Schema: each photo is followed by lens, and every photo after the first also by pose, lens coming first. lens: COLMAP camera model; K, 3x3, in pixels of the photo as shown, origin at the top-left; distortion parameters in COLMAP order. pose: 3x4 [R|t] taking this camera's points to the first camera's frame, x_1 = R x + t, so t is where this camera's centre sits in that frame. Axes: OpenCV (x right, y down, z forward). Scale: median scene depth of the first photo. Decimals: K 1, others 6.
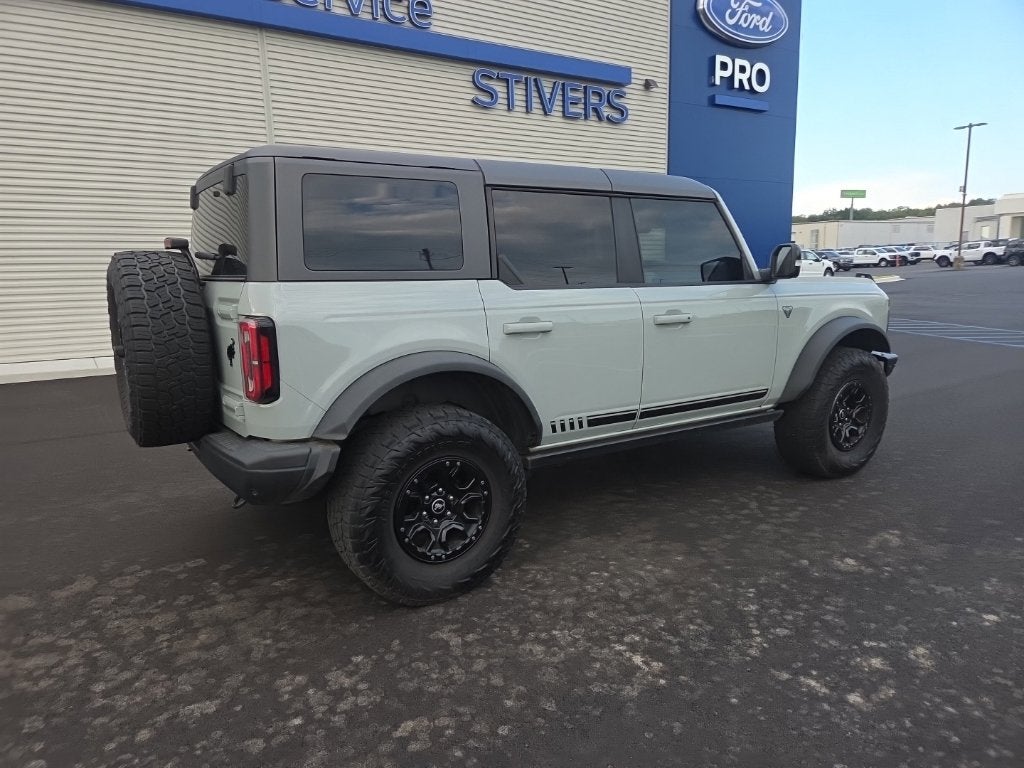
lens RADIAL K [[682.9, 0, 493.7], [0, 682.9, 399.8], [0, 0, 1]] dist [0.065936, -0.055660]
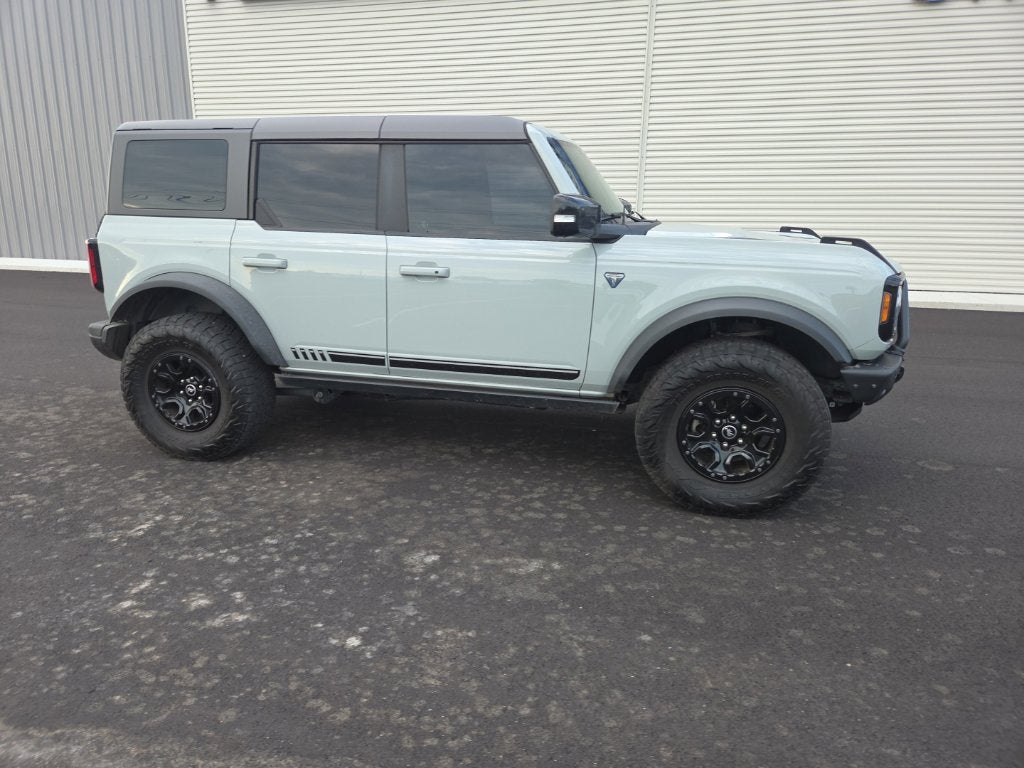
lens RADIAL K [[680.9, 0, 496.5], [0, 680.9, 391.8], [0, 0, 1]] dist [0.068736, -0.054736]
pose [[0.674270, 0.212965, -0.707111, 1.208022], [-0.158201, 0.976942, 0.143377, -0.122271], [0.721340, 0.015191, 0.692414, 0.471785]]
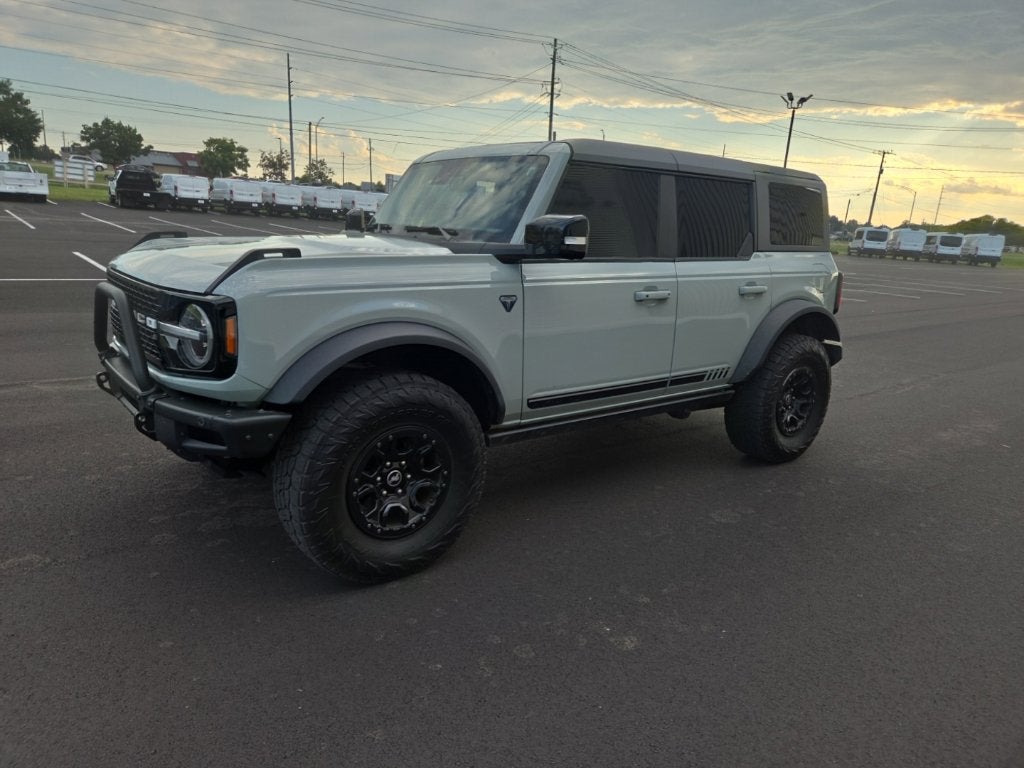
lens RADIAL K [[701.7, 0, 542.7], [0, 701.7, 395.1], [0, 0, 1]] dist [0.070494, -0.047365]
pose [[-0.990864, -0.012446, -0.134288, 0.344243], [-0.068125, 0.905543, 0.418749, -0.570771], [0.116392, 0.424072, -0.898118, 2.744476]]
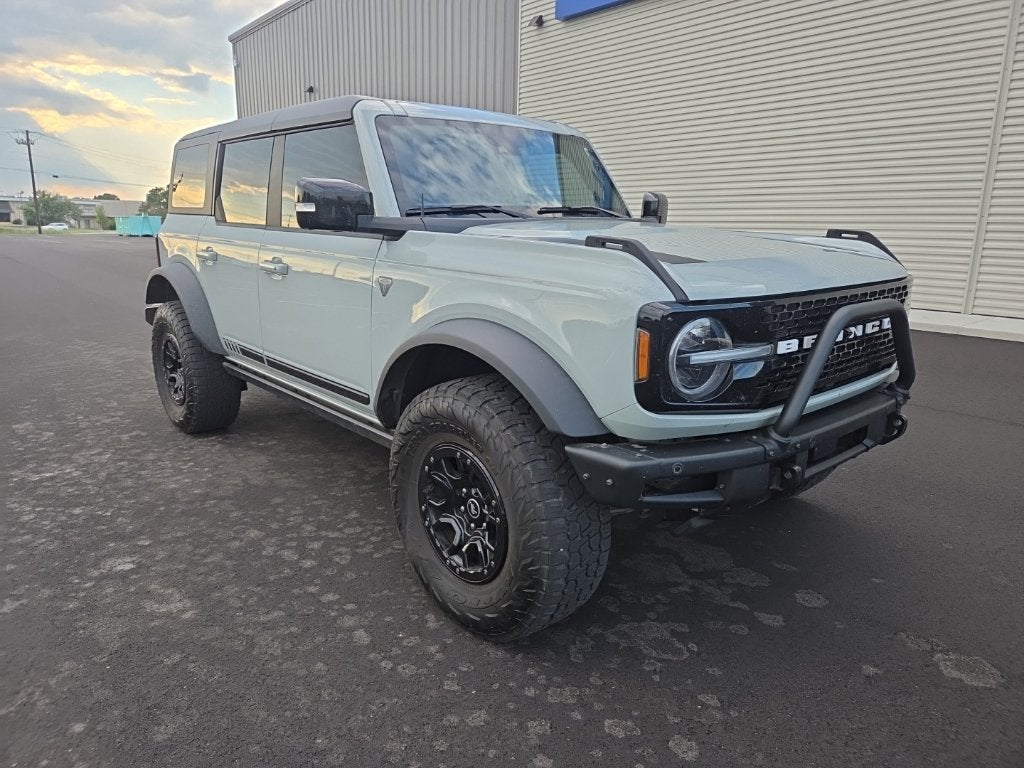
lens RADIAL K [[685.4, 0, 495.4], [0, 685.4, 379.3], [0, 0, 1]] dist [0.062246, -0.052409]
pose [[0.147735, 0.242974, -0.958717, 1.398584], [-0.197569, 0.957066, 0.212111, -0.261746], [0.969093, 0.158076, 0.189397, 1.303300]]
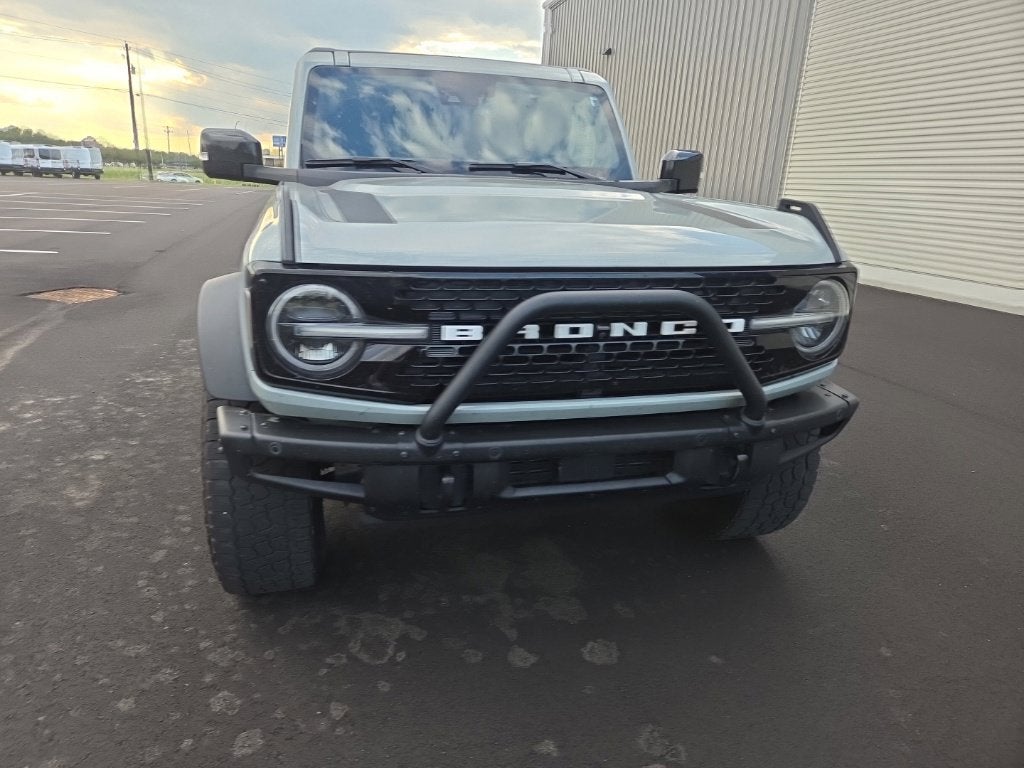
lens RADIAL K [[680.9, 0, 496.5], [0, 680.9, 391.8], [0, 0, 1]] dist [0.068736, -0.054736]
pose [[-0.305415, 0.288480, -0.907469, 1.292502], [-0.208504, 0.909617, 0.359337, -0.357765], [0.929111, 0.298958, -0.217662, 1.826509]]
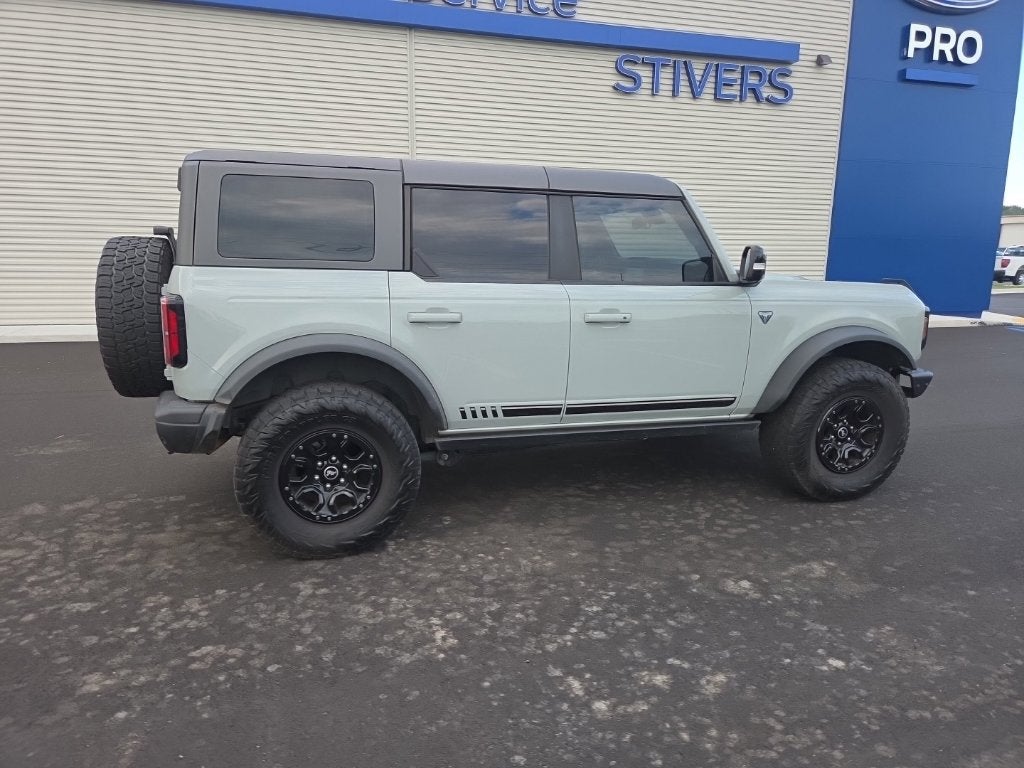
lens RADIAL K [[680.9, 0, 496.5], [0, 680.9, 391.8], [0, 0, 1]] dist [0.068736, -0.054736]
pose [[0.959432, 0.086903, -0.268213, 0.440270], [-0.083692, 0.996217, 0.023404, -0.023478], [0.269232, -0.000008, 0.963075, 0.000867]]
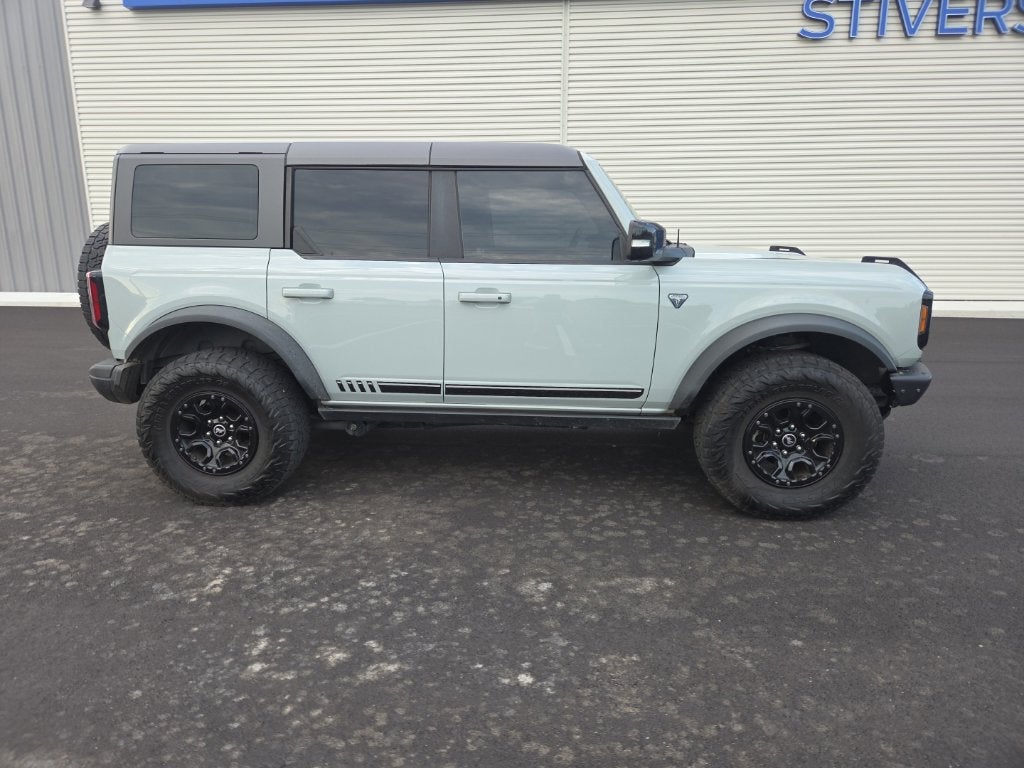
lens RADIAL K [[680.9, 0, 496.5], [0, 680.9, 391.8], [0, 0, 1]] dist [0.068736, -0.054736]
pose [[0.795538, 0.158154, -0.584899, 0.986831], [-0.126864, 0.987414, 0.094440, -0.091627], [0.592474, -0.000928, 0.805589, 0.273786]]
